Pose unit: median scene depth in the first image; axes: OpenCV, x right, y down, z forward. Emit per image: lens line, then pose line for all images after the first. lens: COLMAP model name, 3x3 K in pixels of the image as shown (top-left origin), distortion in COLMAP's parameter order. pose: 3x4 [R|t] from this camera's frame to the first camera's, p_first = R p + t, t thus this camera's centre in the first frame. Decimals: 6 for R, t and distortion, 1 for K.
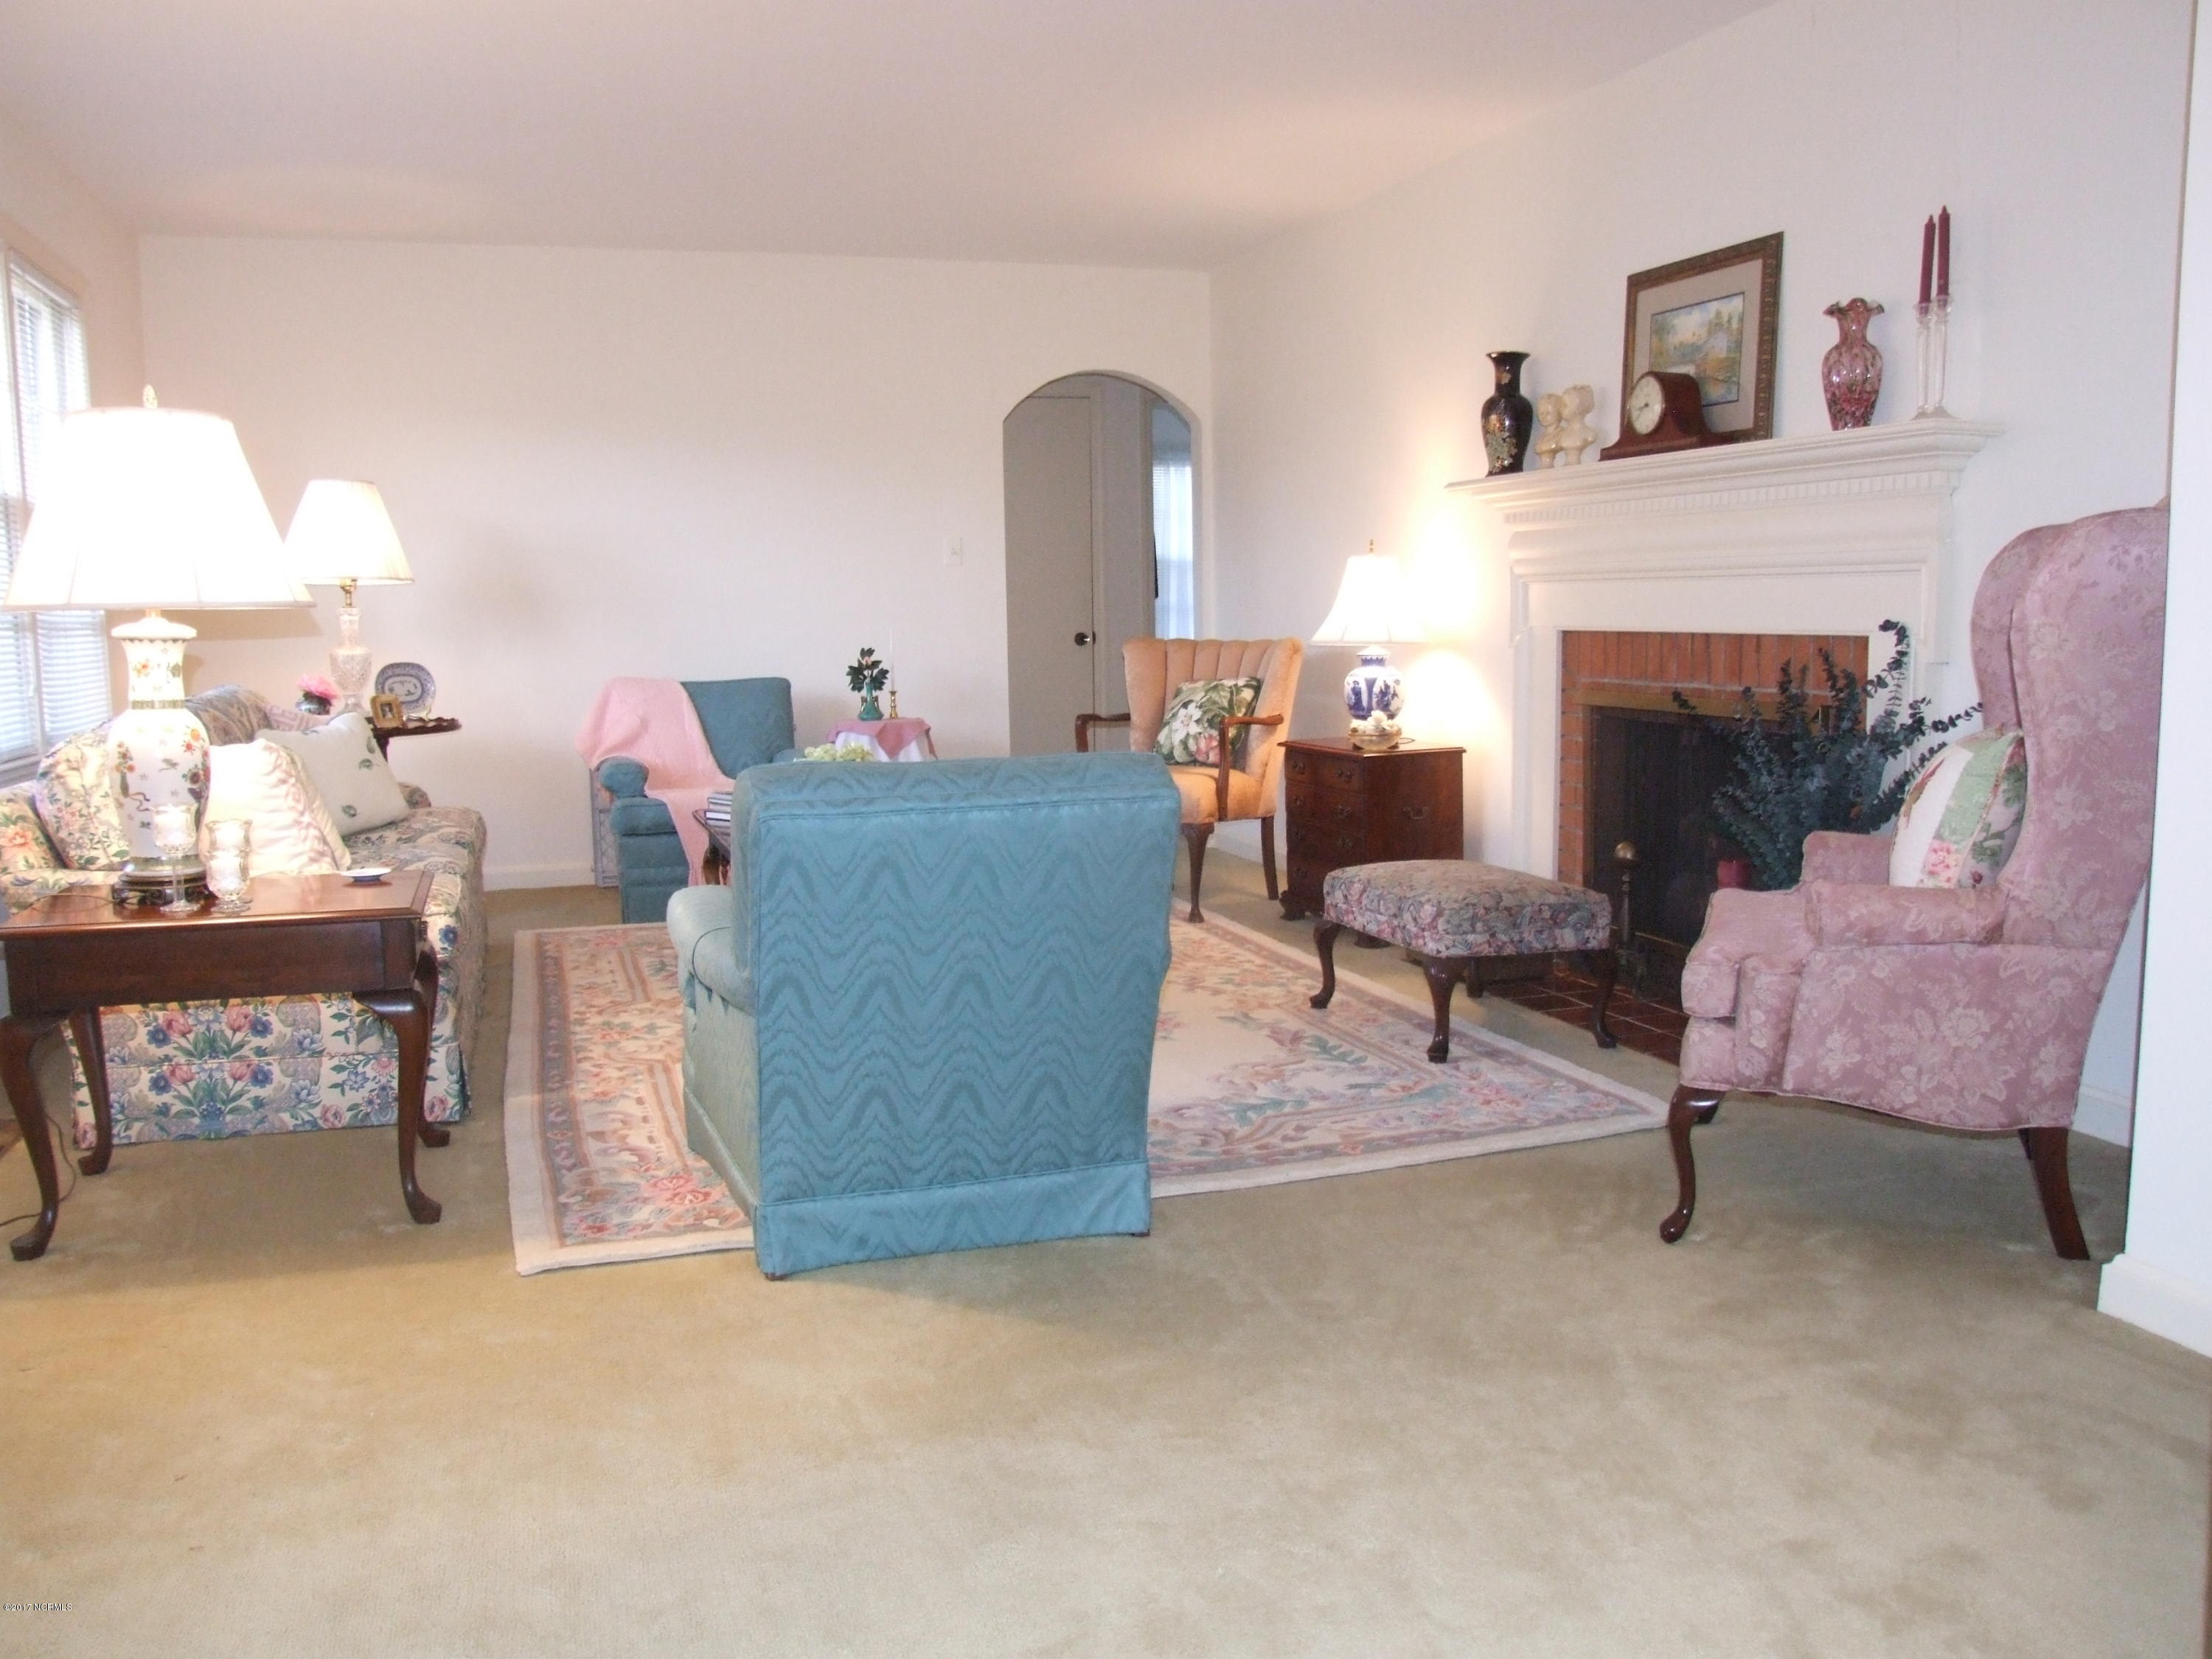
lens RADIAL K [[1896.9, 0, 1106.0], [0, 1896.9, 829.5], [0, 0, 1]] dist [-0.153264, 0.136807]
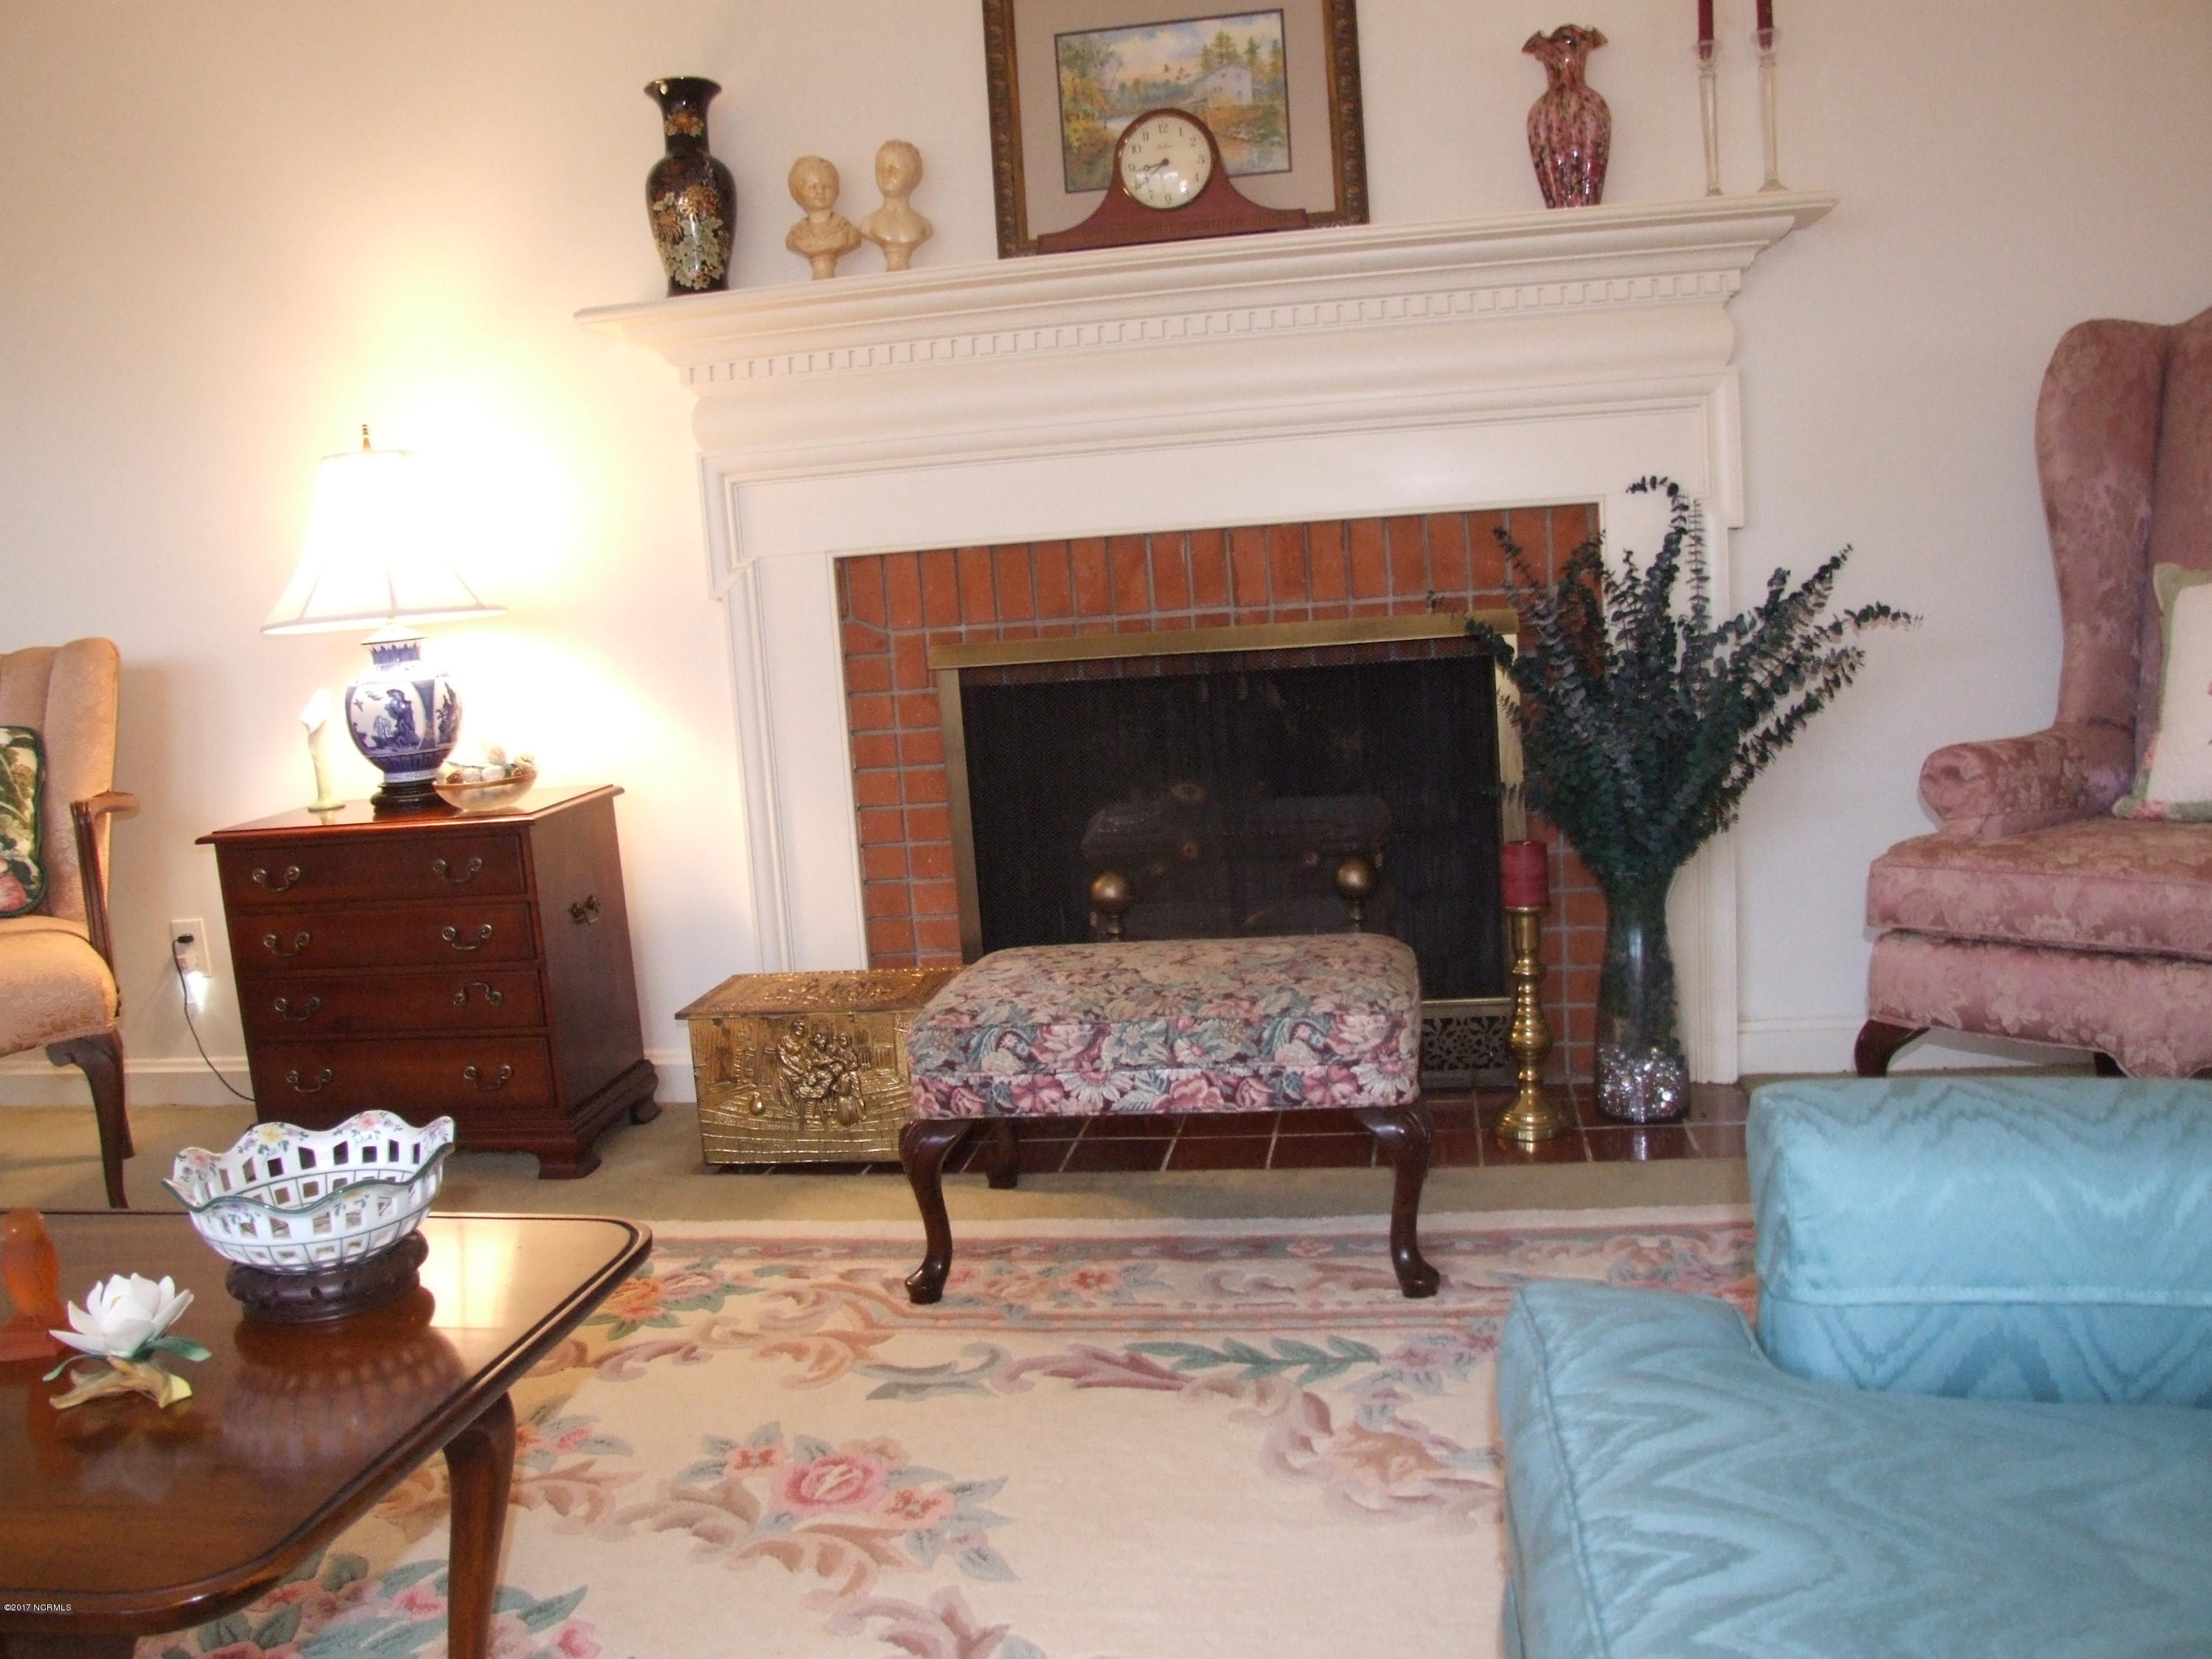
lens RADIAL K [[1896.9, 0, 1106.0], [0, 1896.9, 829.5], [0, 0, 1]] dist [-0.153264, 0.136807]
pose [[0.456323, -0.135187, 0.879485, -0.283288], [0.166144, 0.983954, 0.065040, -0.050595], [-0.874165, 0.116442, 0.471462, 0.717657]]
